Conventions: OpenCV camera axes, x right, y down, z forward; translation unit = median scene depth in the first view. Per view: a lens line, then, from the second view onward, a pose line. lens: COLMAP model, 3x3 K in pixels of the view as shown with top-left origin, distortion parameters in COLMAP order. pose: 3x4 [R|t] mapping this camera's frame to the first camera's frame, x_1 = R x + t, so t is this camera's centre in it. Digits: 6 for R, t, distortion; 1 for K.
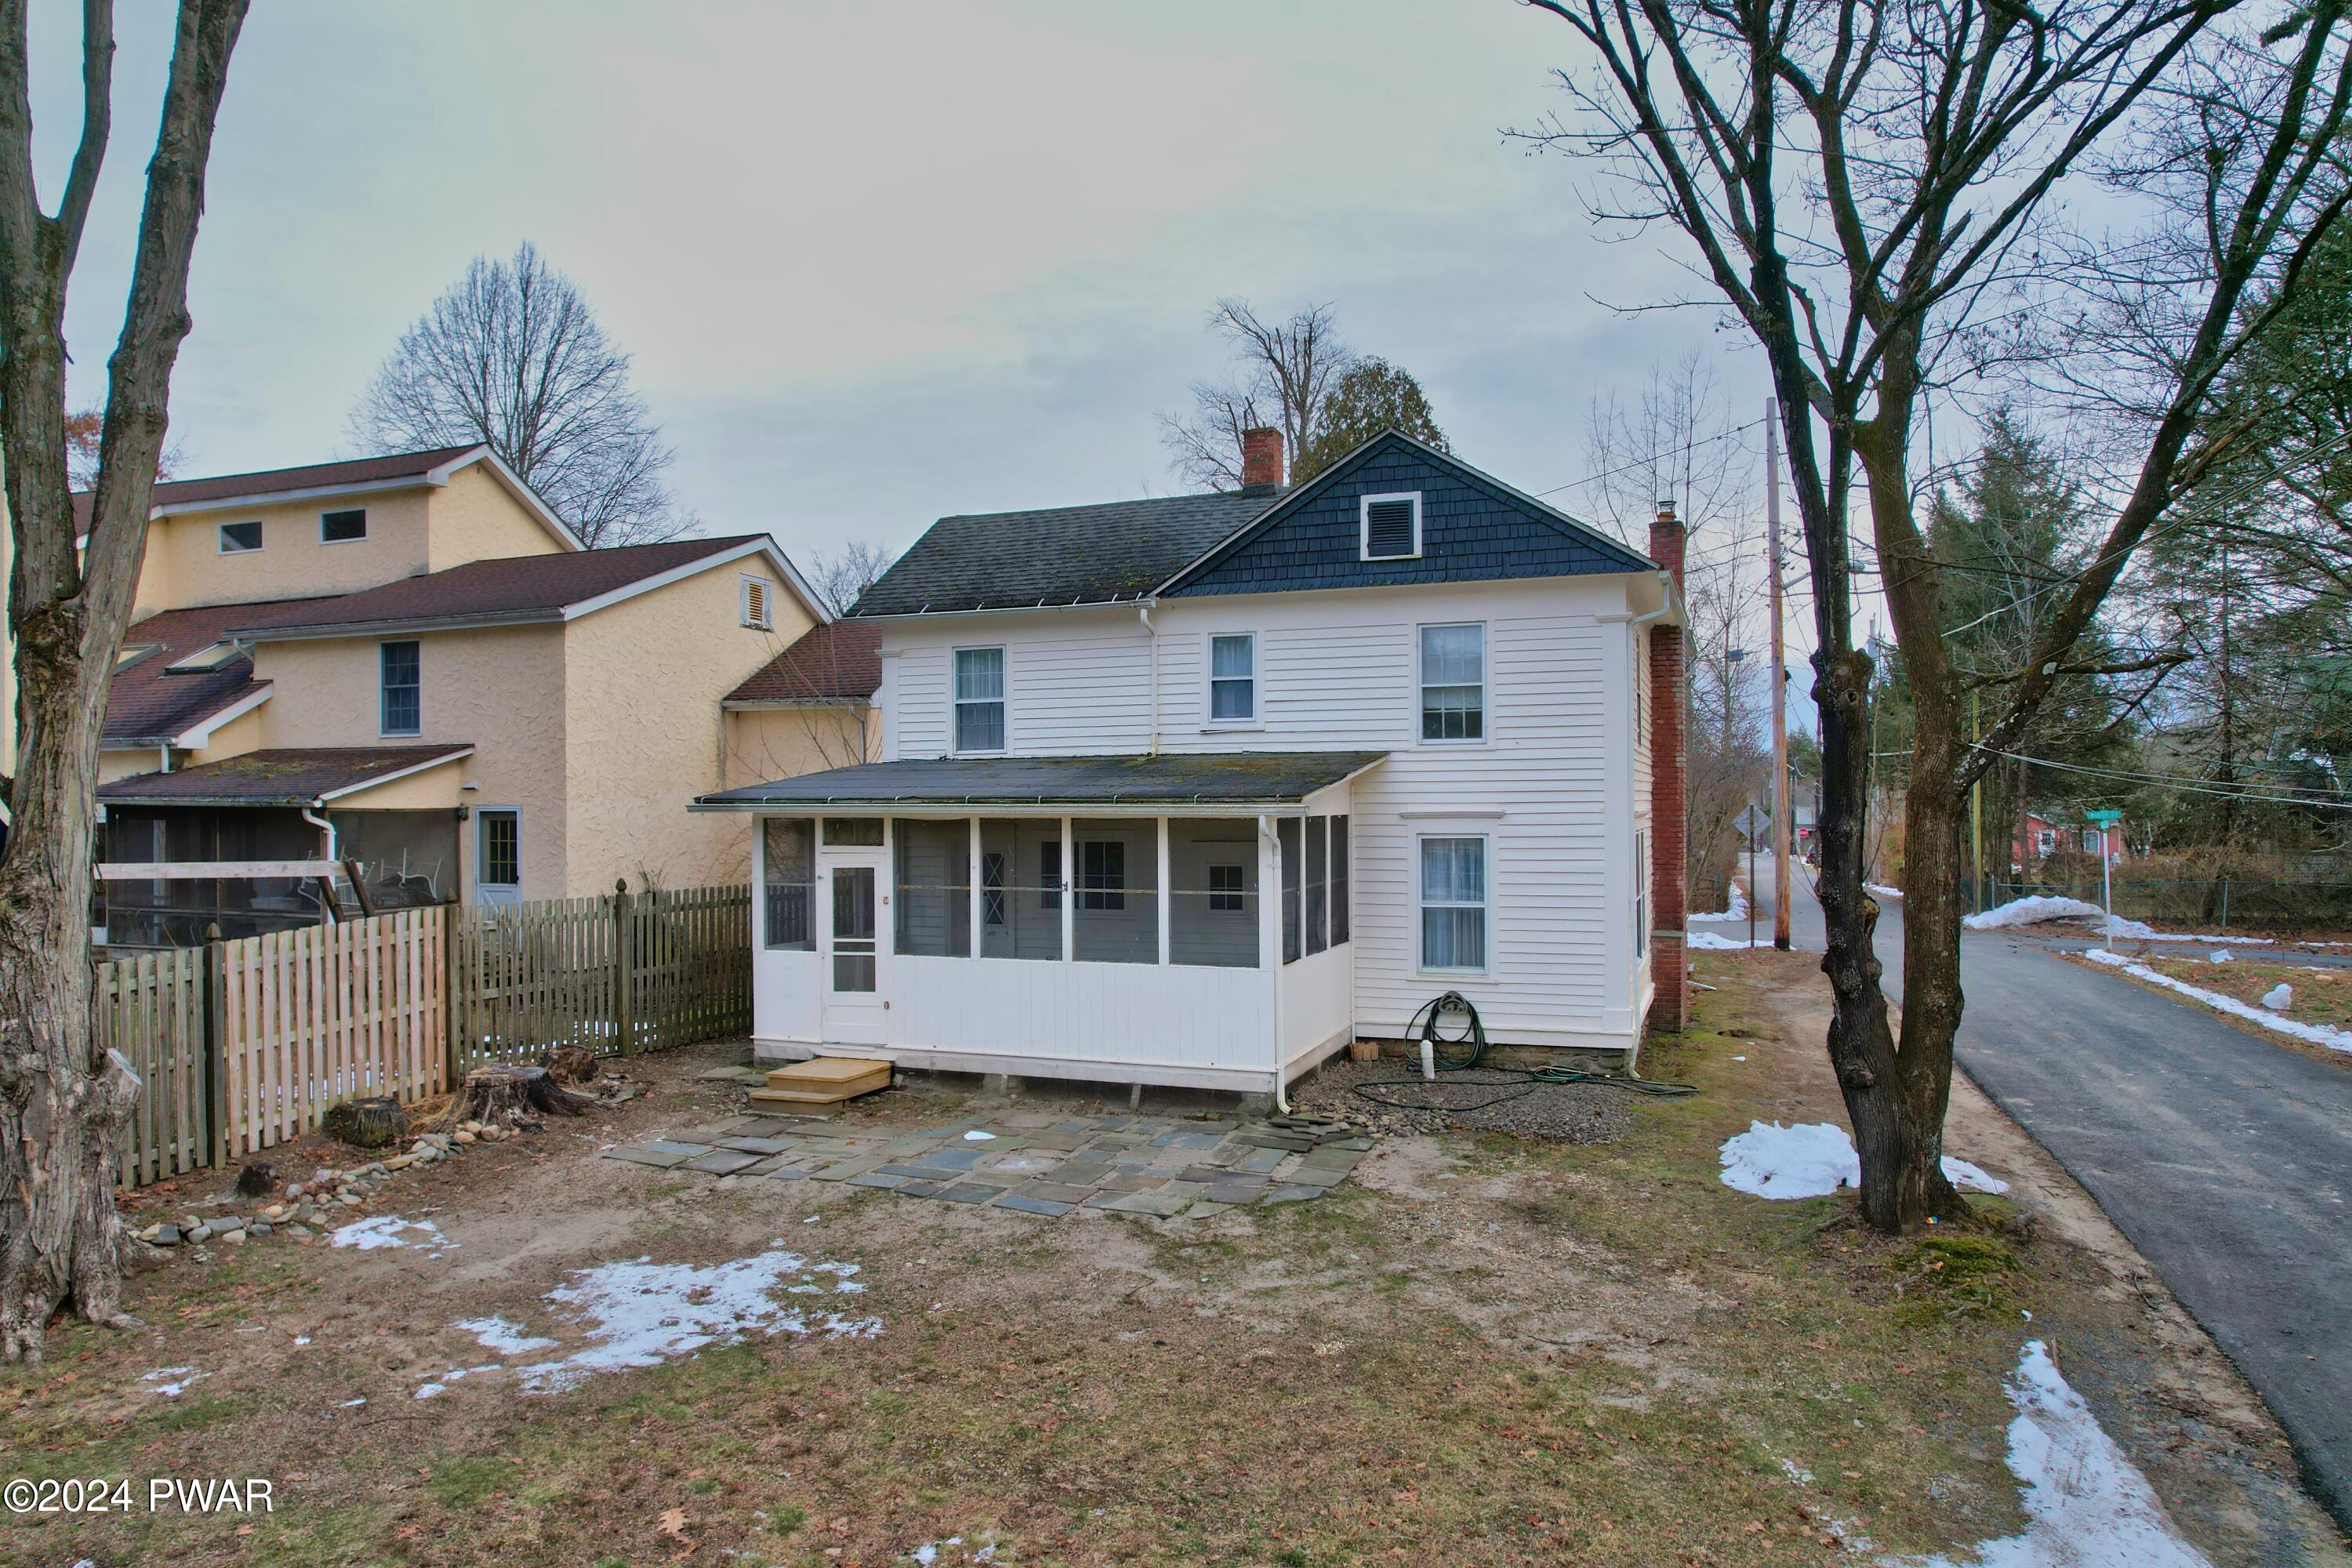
lens RADIAL K [[1496.7, 0, 1175.8], [0, 1496.7, 807.3], [0, 0, 1]] dist [-0.045524, 0.000839]
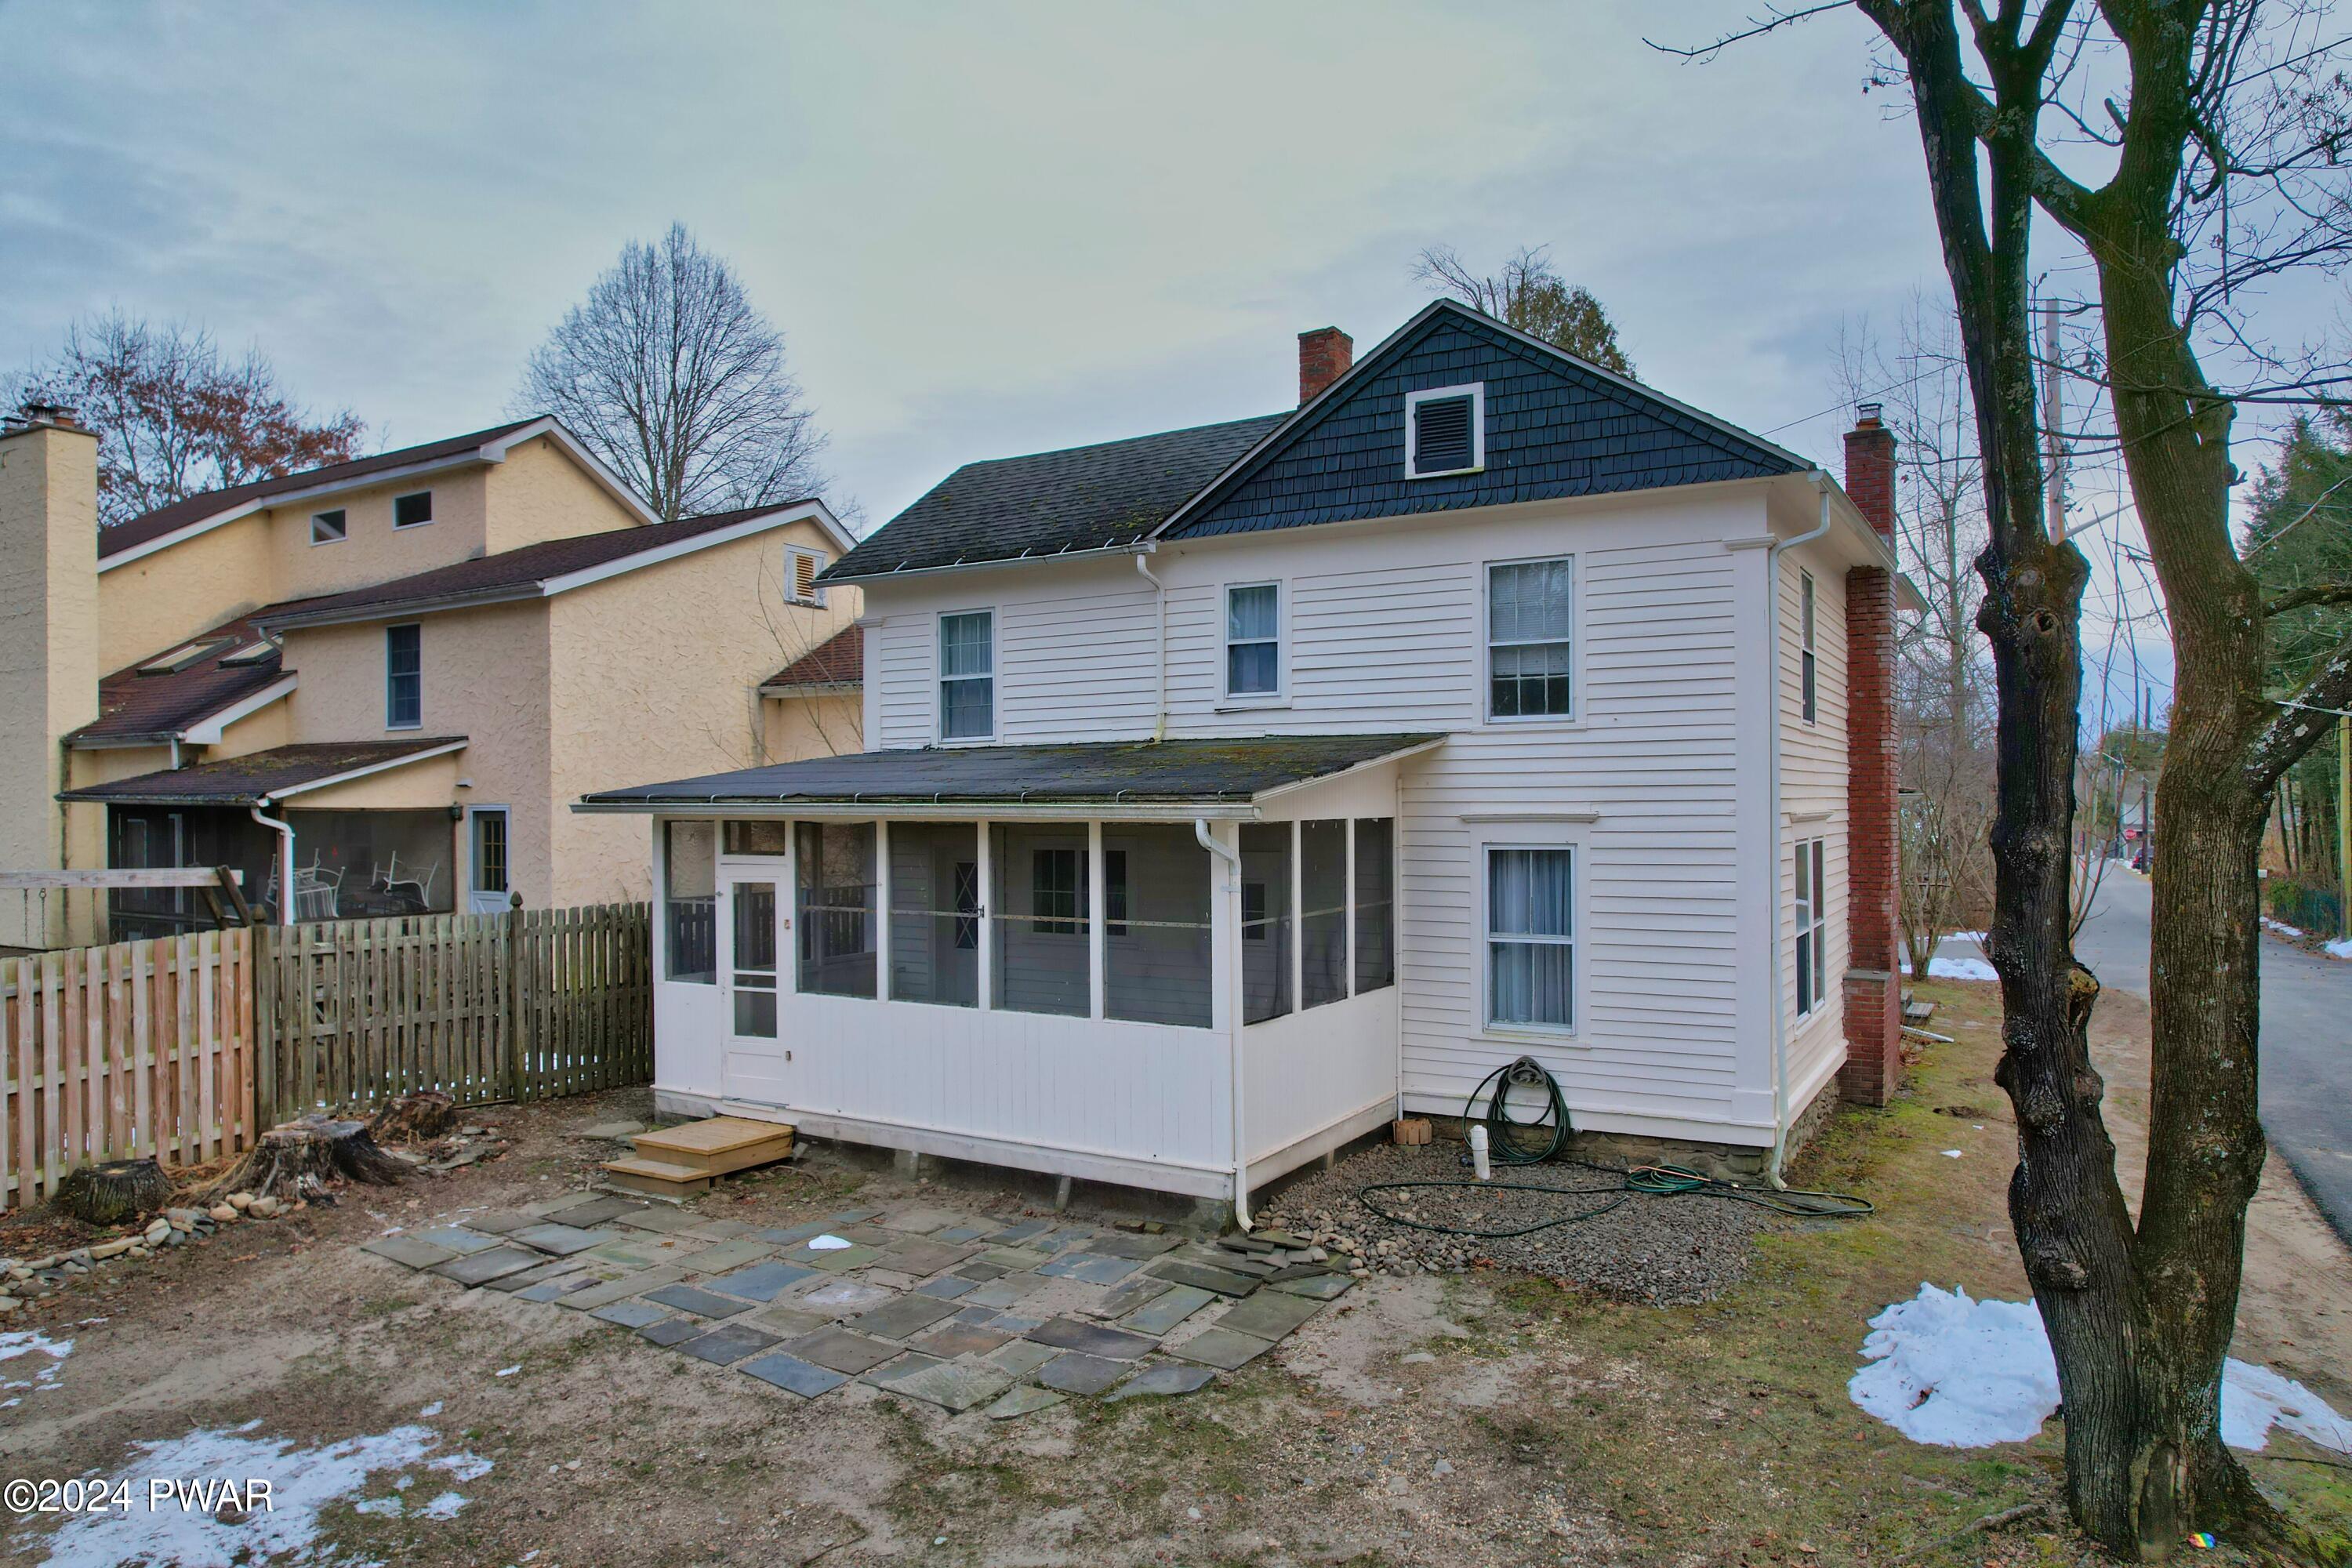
lens RADIAL K [[1500.1, 0, 1179.6], [0, 1500.1, 807.2], [0, 0, 1]] dist [-0.078613, 0.069296]
pose [[0.983768, 0.000417, -0.179445, 0.155068], [-0.000037, 0.999998, 0.002123, -0.001901], [0.179445, -0.002082, 0.983766, 0.254733]]
